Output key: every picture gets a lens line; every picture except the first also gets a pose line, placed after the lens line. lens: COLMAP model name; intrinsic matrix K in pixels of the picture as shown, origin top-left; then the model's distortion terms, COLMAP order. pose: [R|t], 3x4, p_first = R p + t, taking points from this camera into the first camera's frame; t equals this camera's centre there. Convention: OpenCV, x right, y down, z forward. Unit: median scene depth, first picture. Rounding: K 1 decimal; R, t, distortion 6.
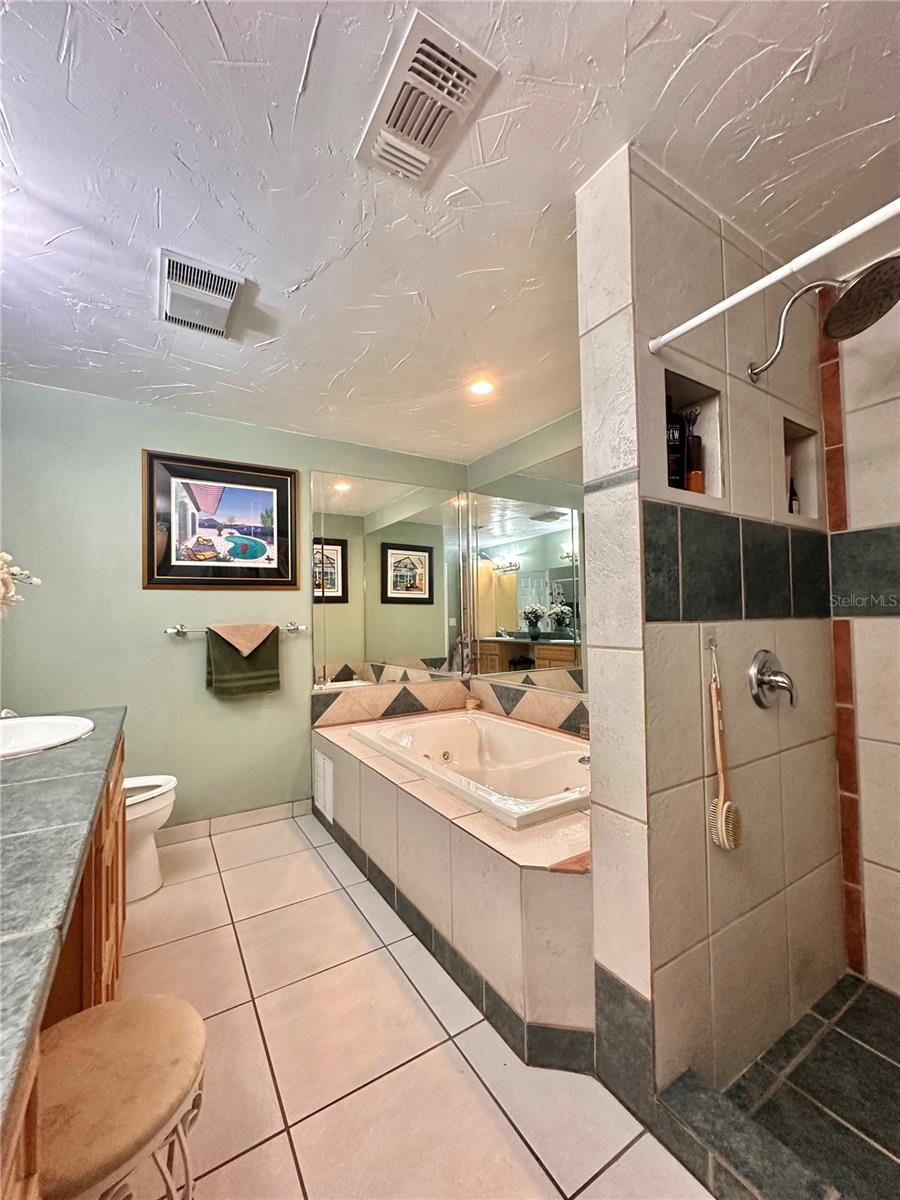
lens RADIAL K [[481.6, 0, 452.9], [0, 481.6, 600.5], [0, 0, 1]] dist [-0.001137, 0.000147]
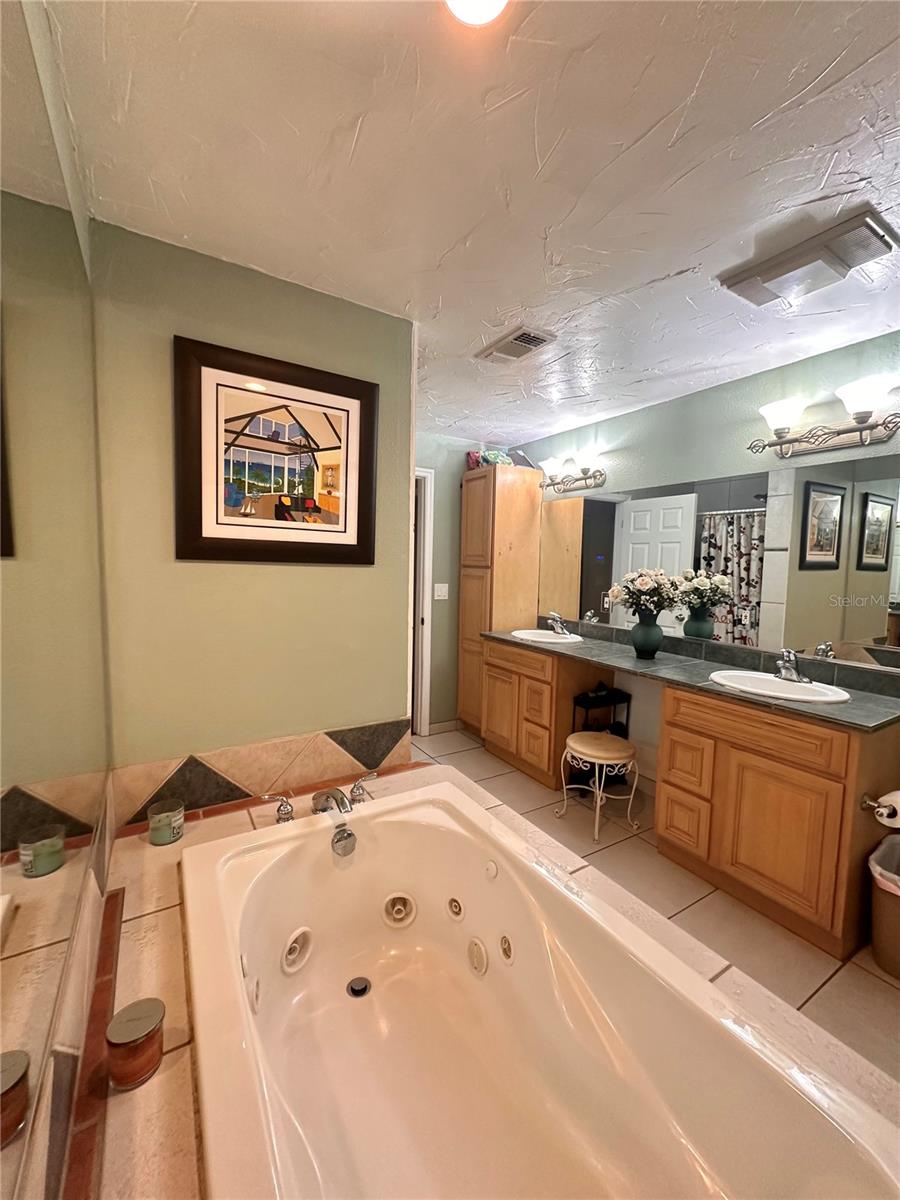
lens RADIAL K [[481.6, 0, 458.2], [0, 481.6, 599.3], [0, 0, 1]] dist [-0.001137, 0.000147]
pose [[0.999029, 0.035193, -0.026524, 0.051100], [-0.031944, 0.992934, 0.114290, -0.016075], [0.030359, -0.113332, 0.993093, 1.341213]]
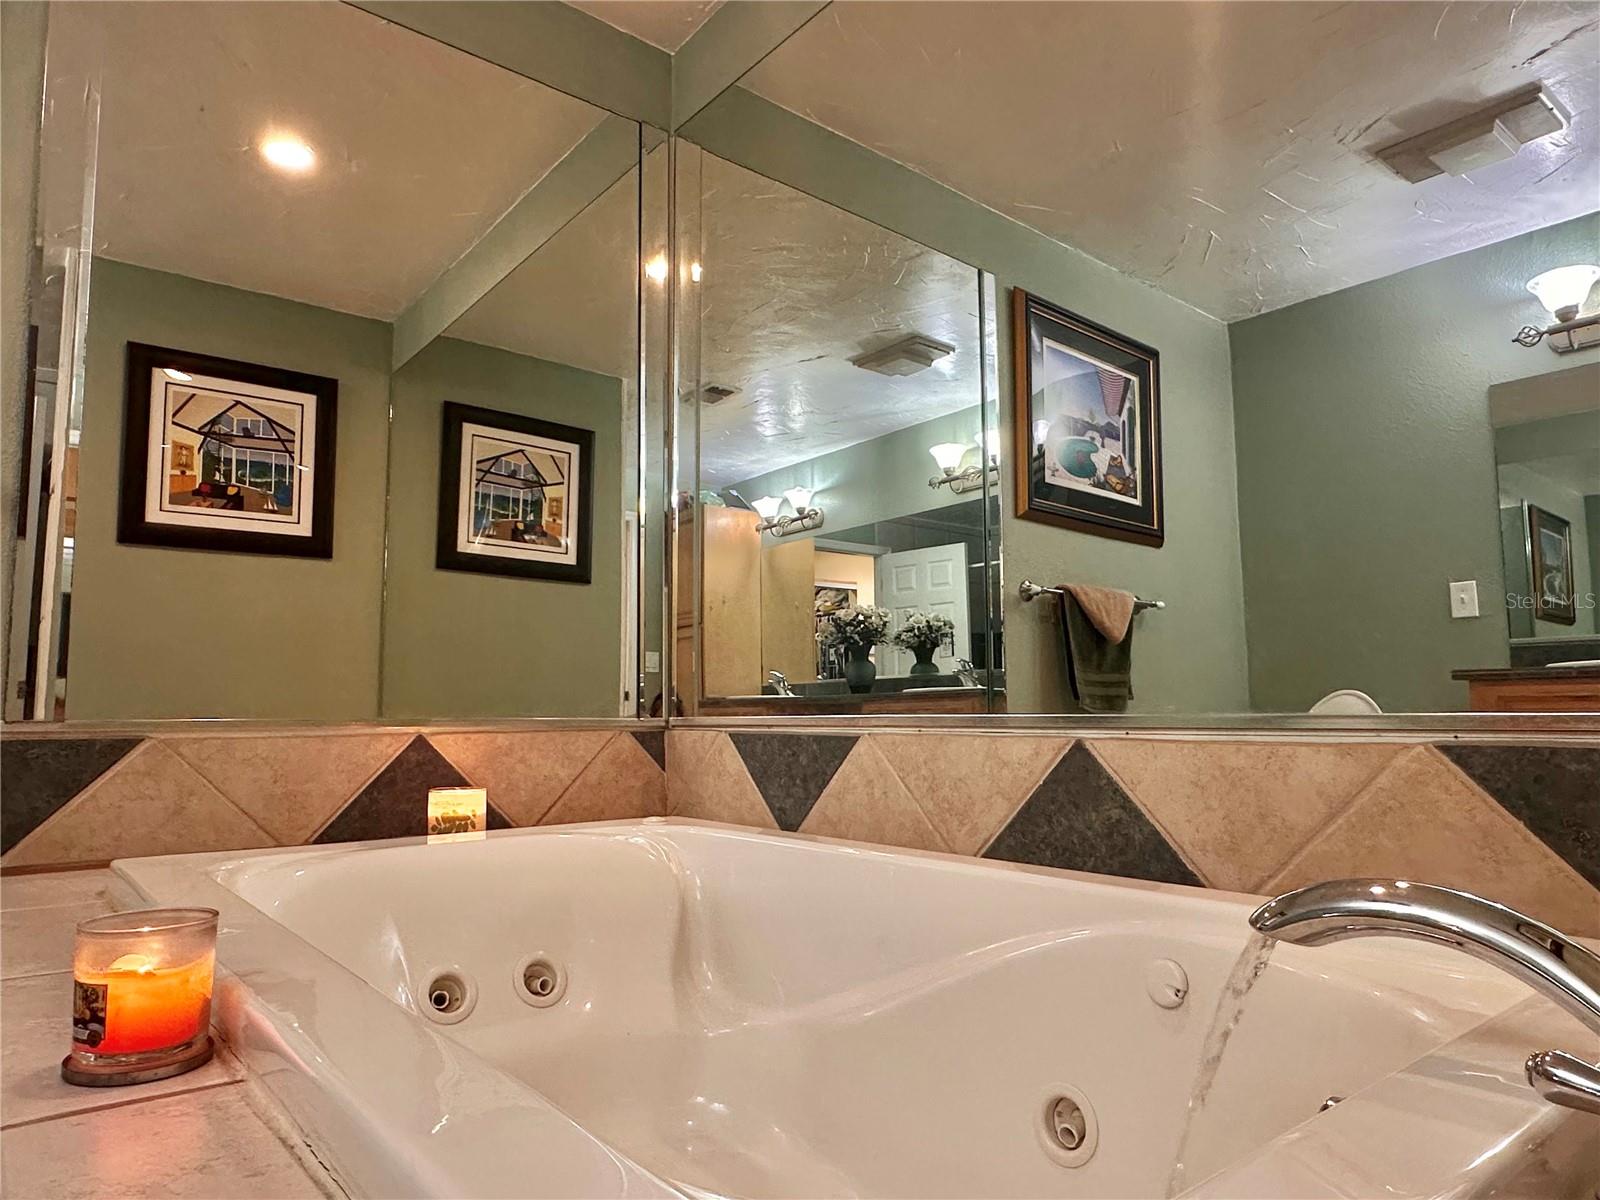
lens RADIAL K [[1007.5, 0, 792.2], [0, 1007.5, 603.7], [0, 0, 1]] dist [0.011222, 0.001676]
pose [[0.993641, 0.016443, 0.111390, 0.052976], [-0.007151, 0.996498, -0.083305, 0.169700], [-0.112370, 0.081979, 0.990279, 0.449195]]
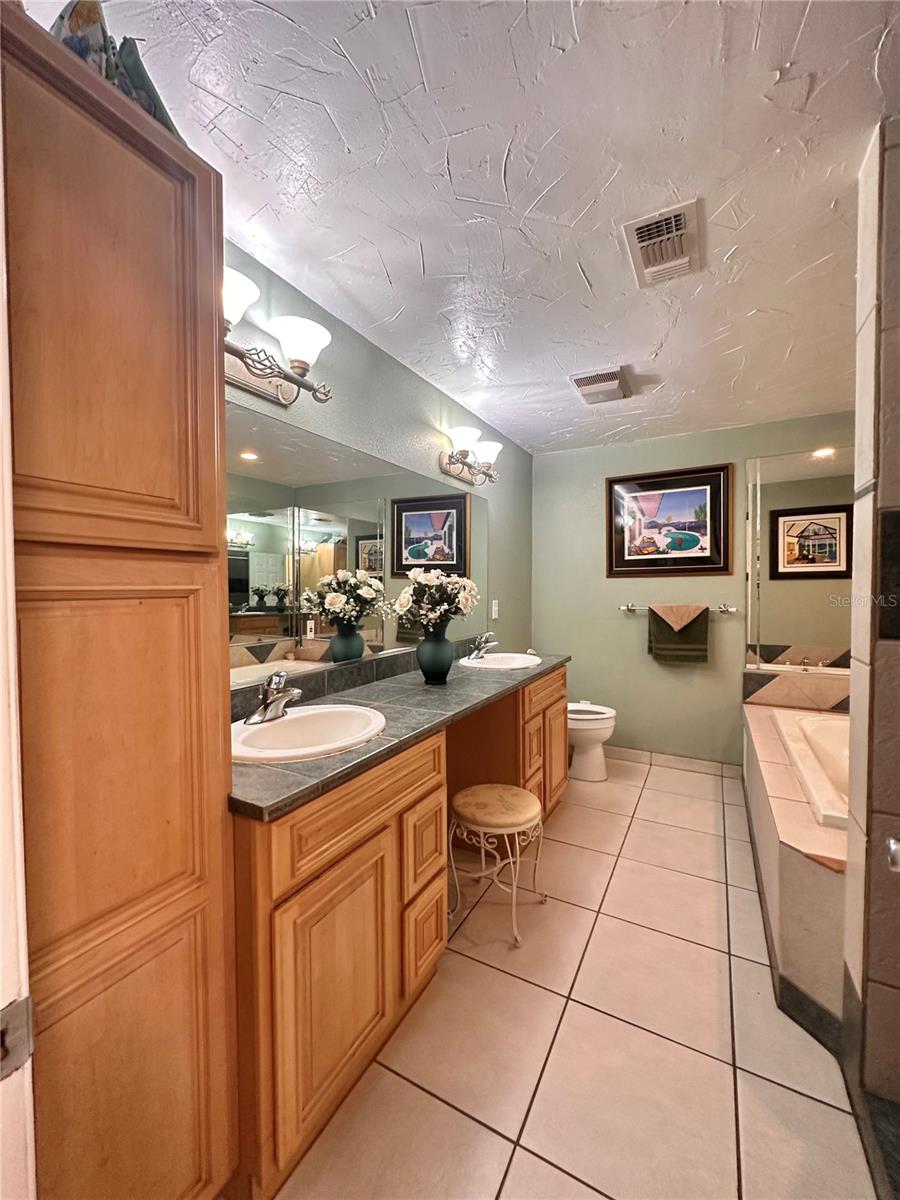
lens RADIAL K [[481.6, 0, 443.0], [0, 481.6, 600.9], [0, 0, 1]] dist [-0.001137, 0.000147]
pose [[0.478028, 0.036023, -0.877606, 0.328123], [0.029349, 0.997946, 0.056948, -0.044769], [0.877854, -0.052980, 0.475989, -0.091857]]
